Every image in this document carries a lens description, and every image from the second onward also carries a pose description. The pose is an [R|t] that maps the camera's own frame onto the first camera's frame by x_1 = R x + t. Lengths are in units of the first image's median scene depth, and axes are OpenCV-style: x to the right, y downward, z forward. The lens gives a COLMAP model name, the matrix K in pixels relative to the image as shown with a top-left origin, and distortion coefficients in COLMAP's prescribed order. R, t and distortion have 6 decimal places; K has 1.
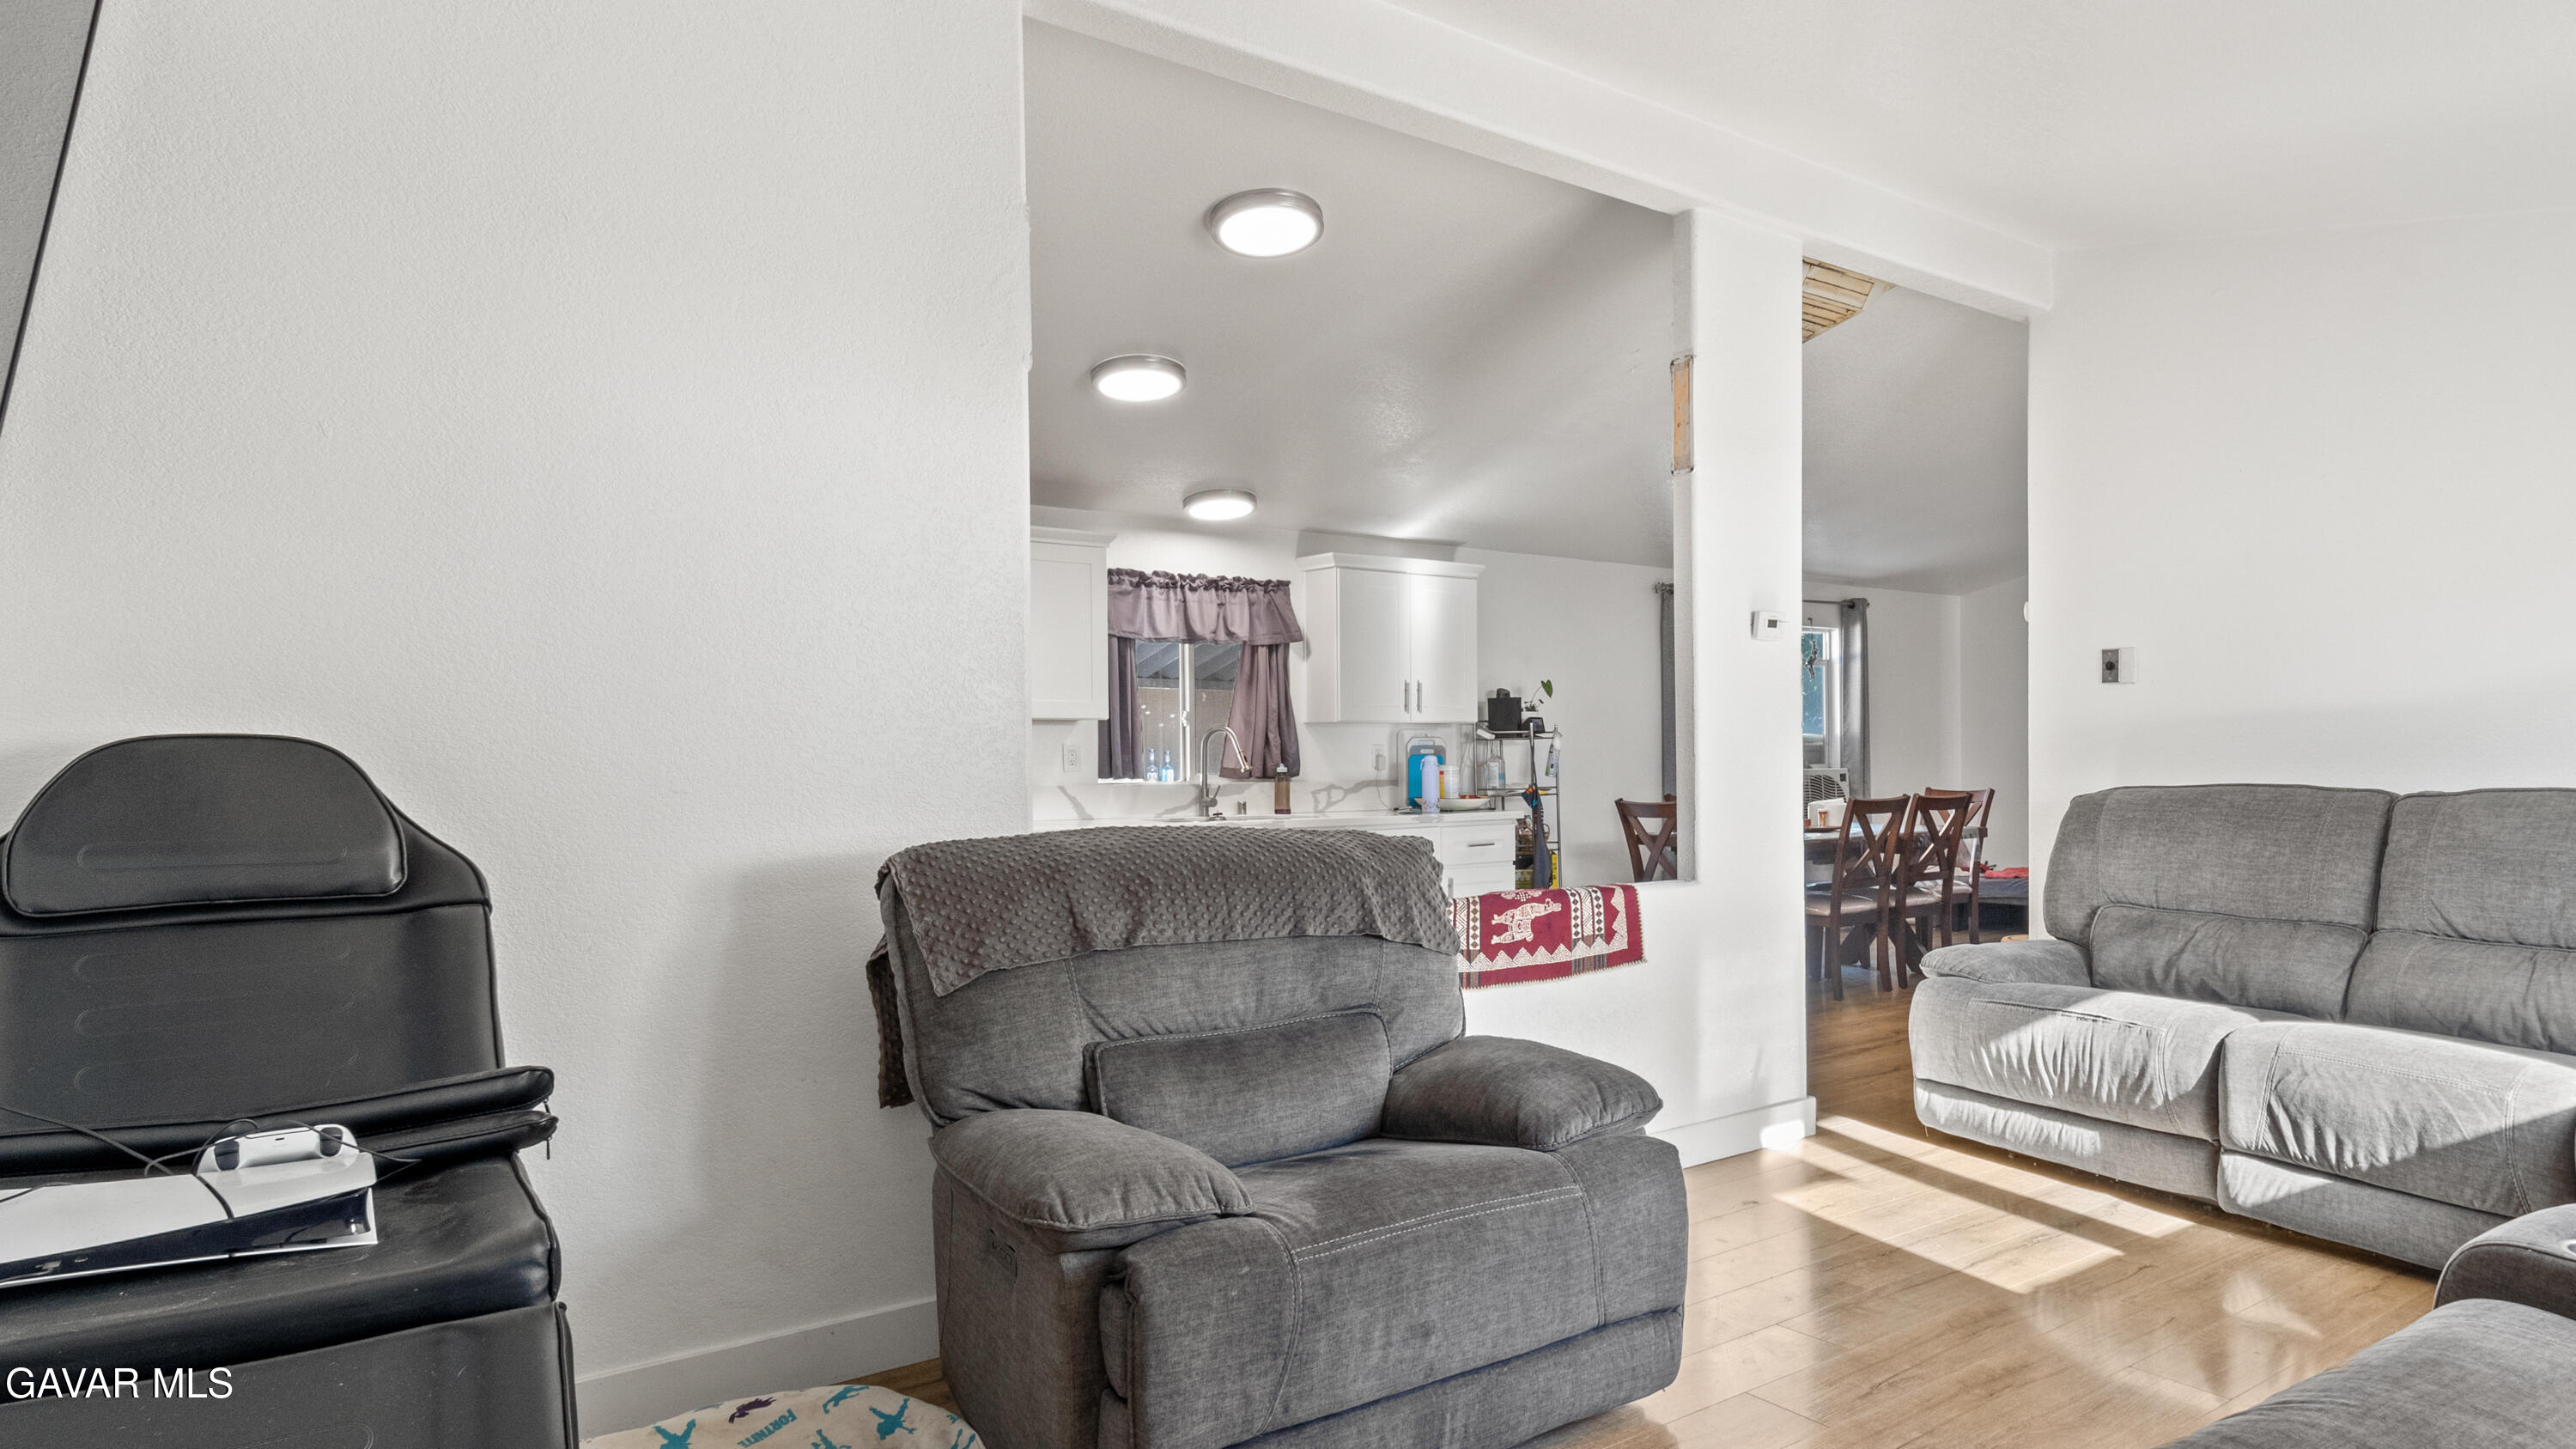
lens RADIAL K [[1551.6, 0, 1561.0], [0, 1551.6, 754.4], [0, 0, 1]] dist [-0.004551, -0.002821]
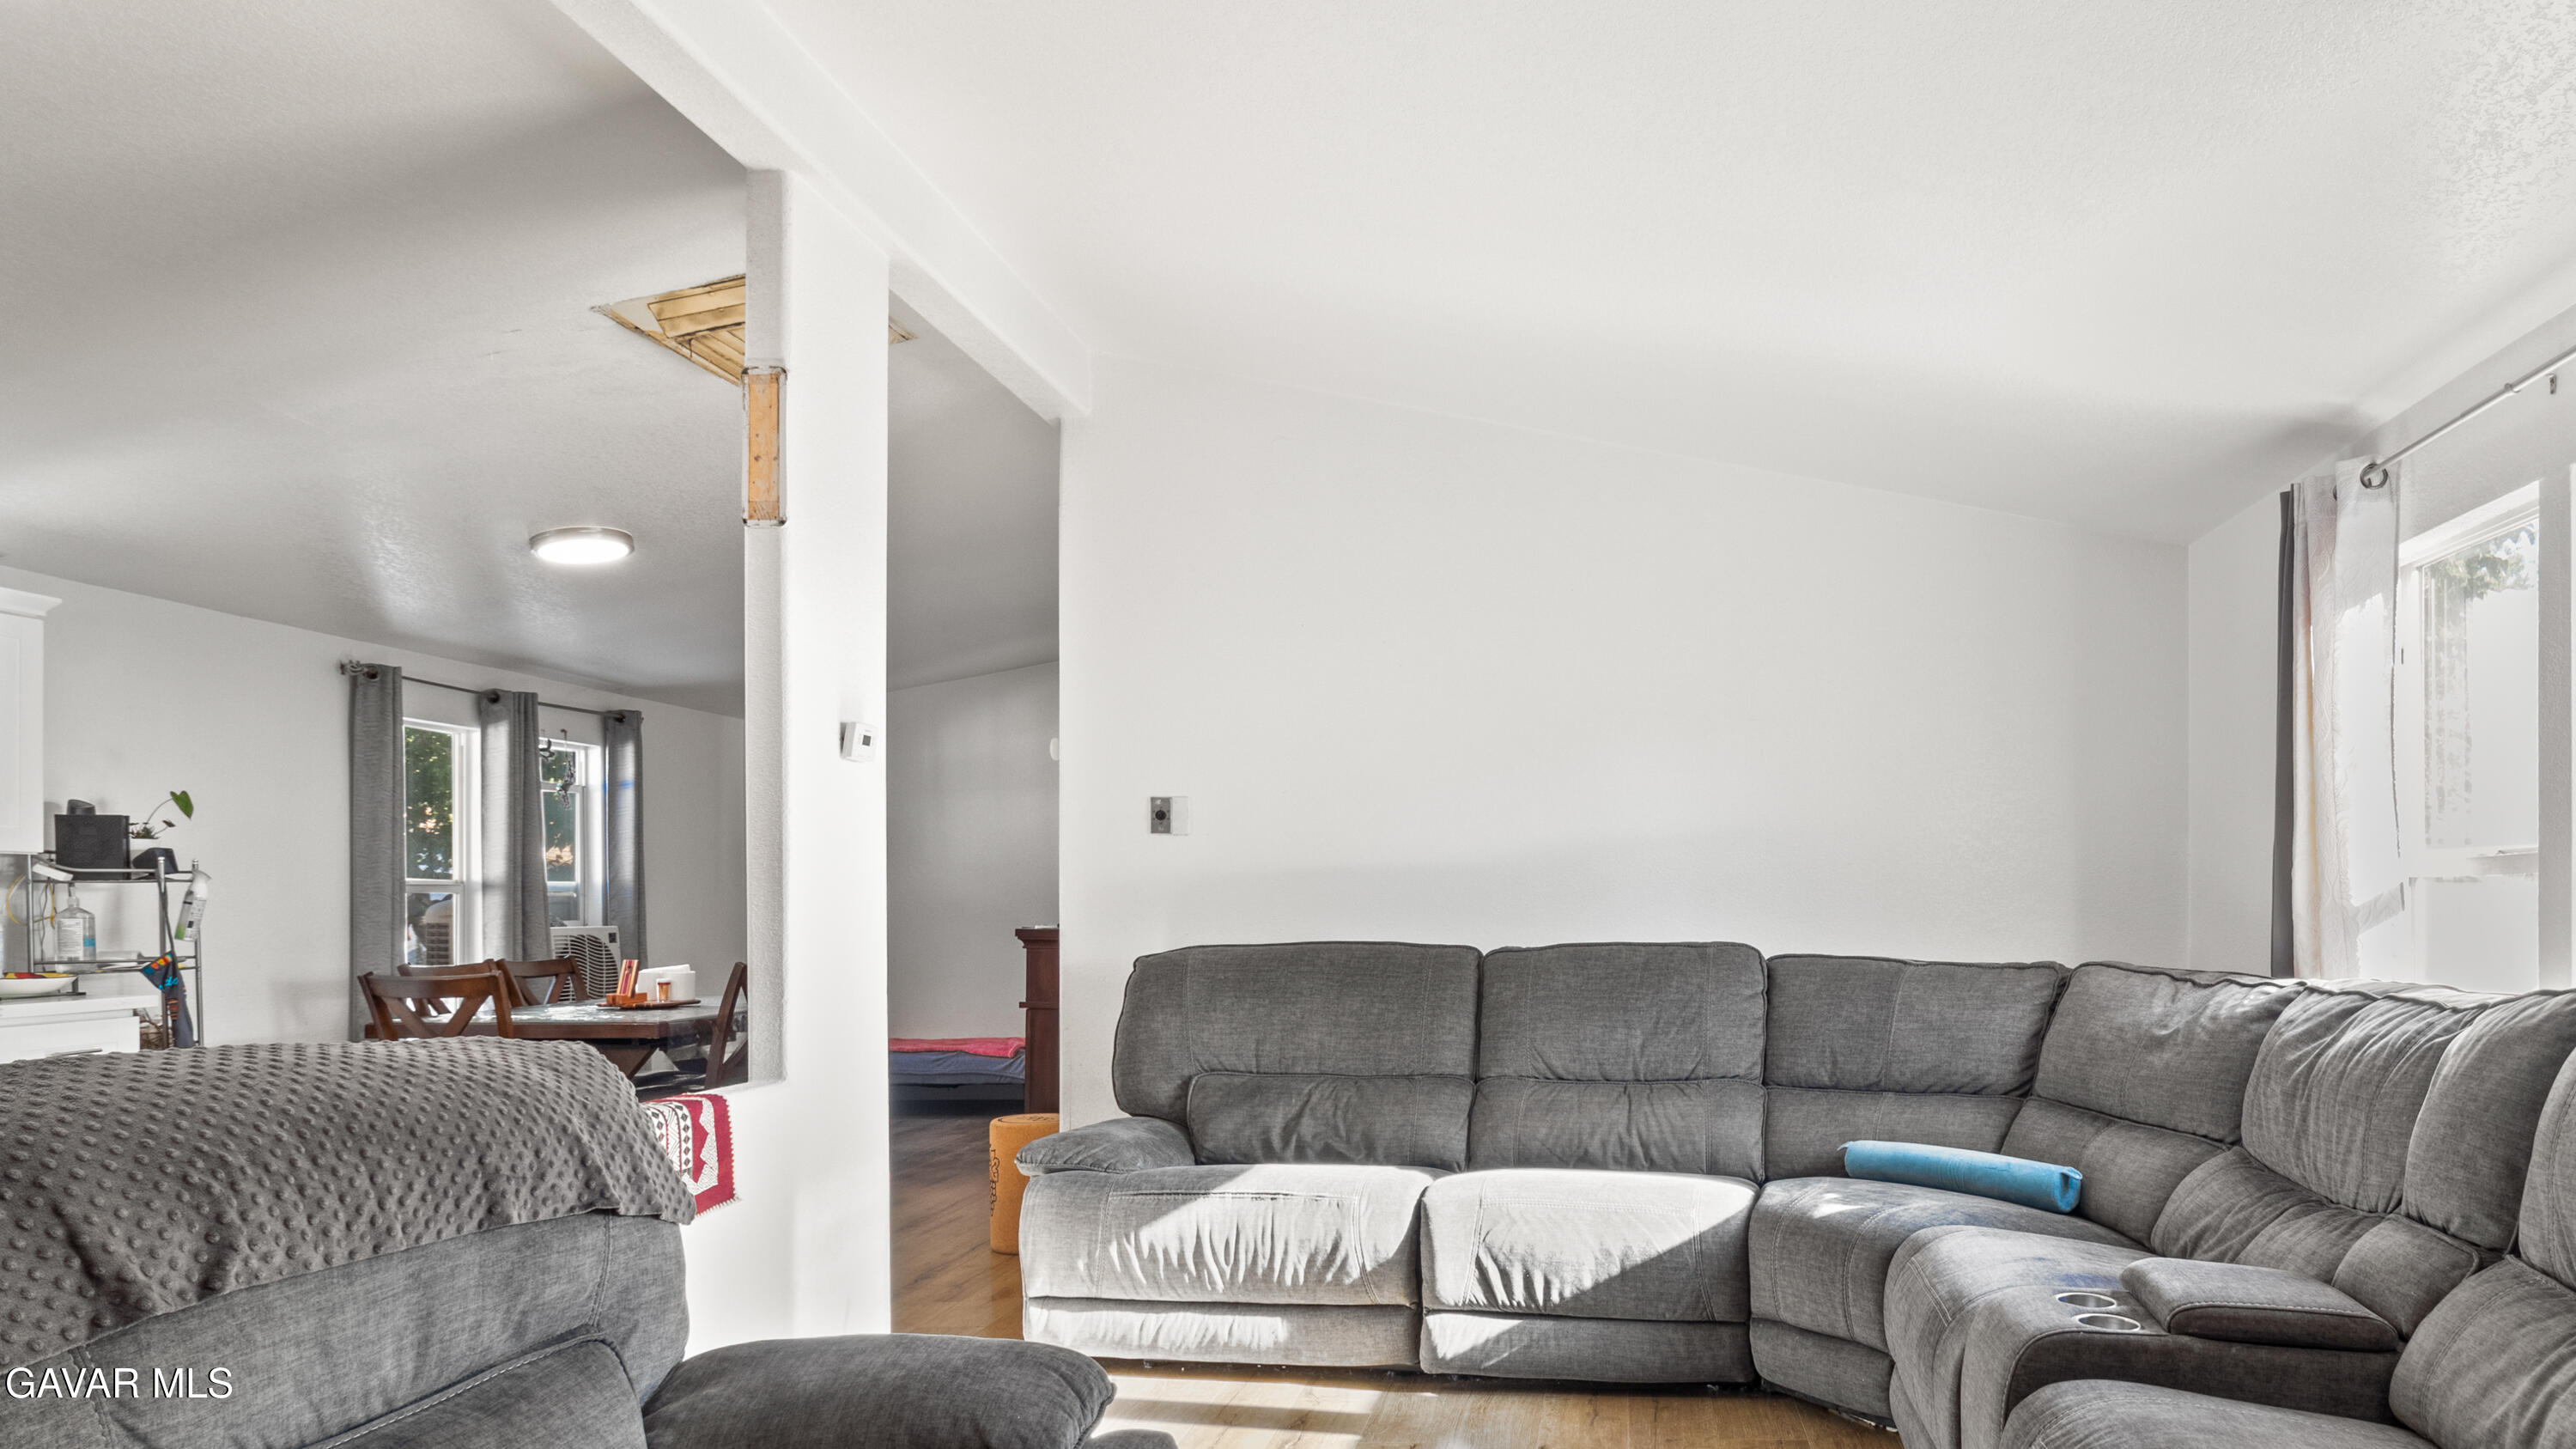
lens RADIAL K [[1604.5, 0, 1625.5], [0, 1604.5, 899.9], [0, 0, 1]] dist [-0.003717, 0.001633]
pose [[0.647955, 0.009087, 0.761625, -0.247387], [-0.004786, 0.999958, -0.007858, -0.000578], [-0.761664, 0.001447, 0.647971, 0.215004]]
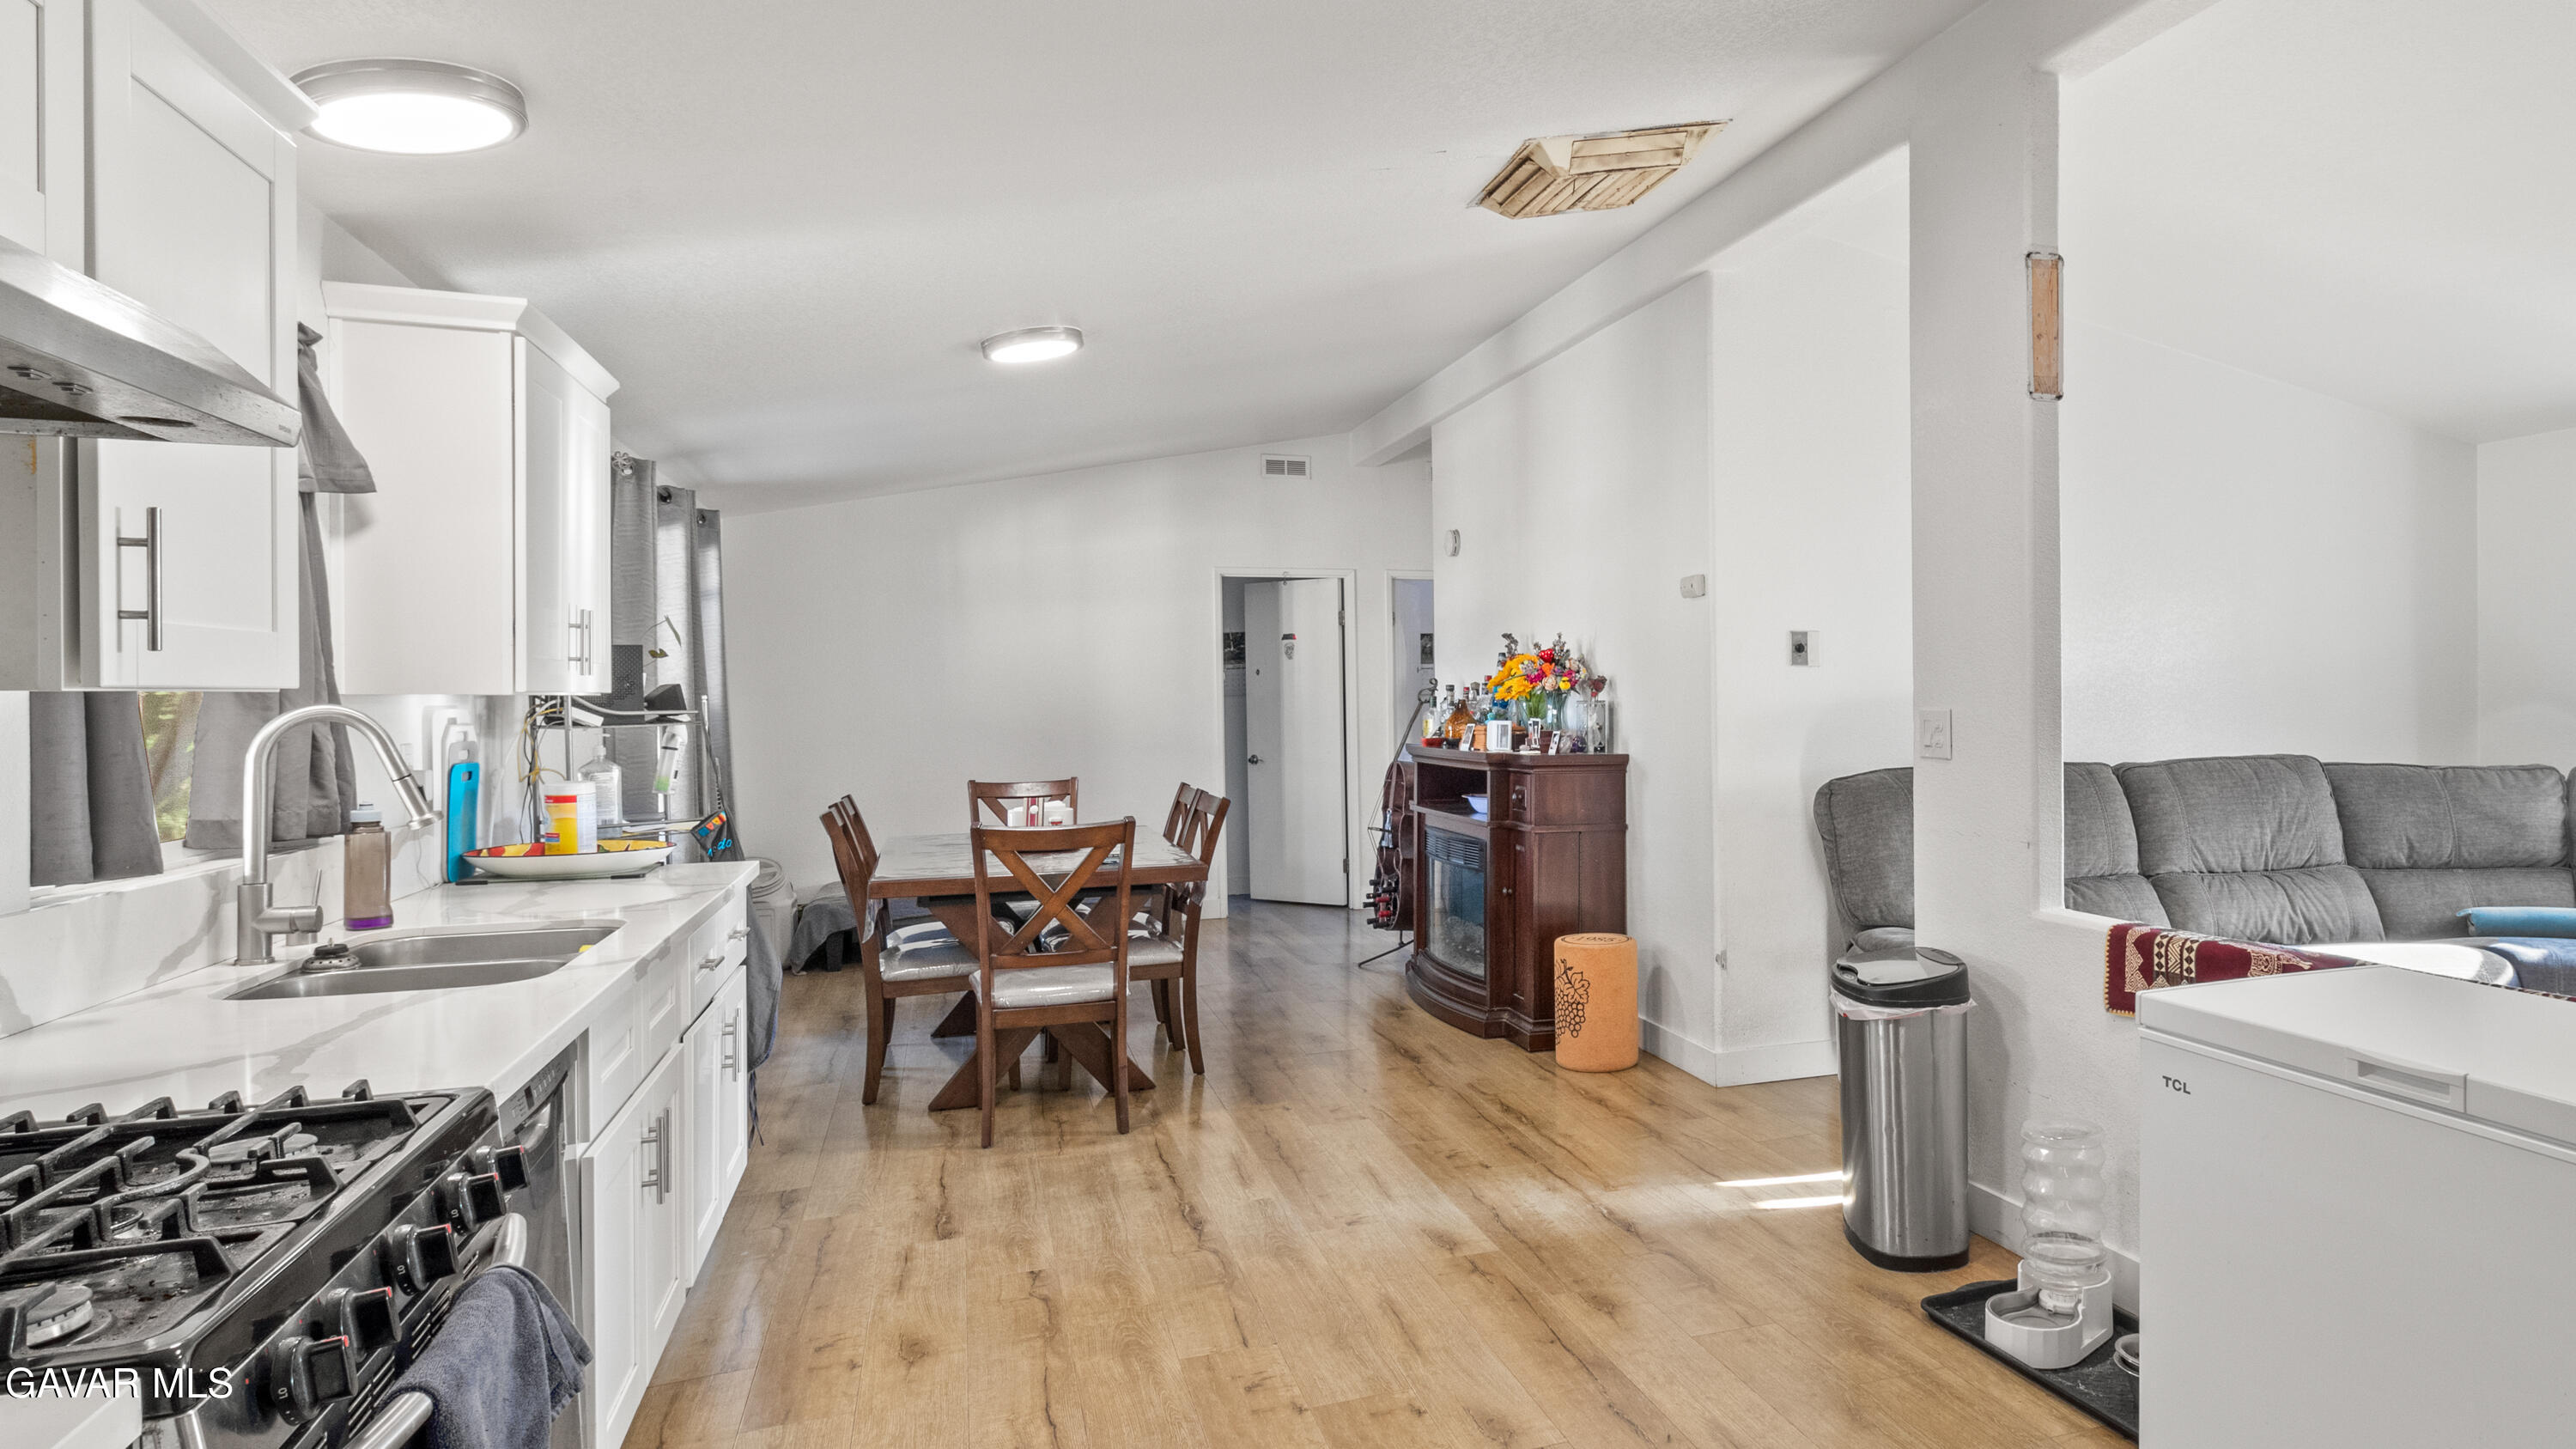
lens RADIAL K [[1538.7, 0, 1545.3], [0, 1538.7, 702.2], [0, 0, 1]] dist [0.000245, -0.000498]
pose [[0.336972, -0.001567, 0.941513, -0.804130], [0.008553, 0.999962, -0.001396, -0.028257], [-0.941476, 0.008523, 0.336973, 1.045032]]
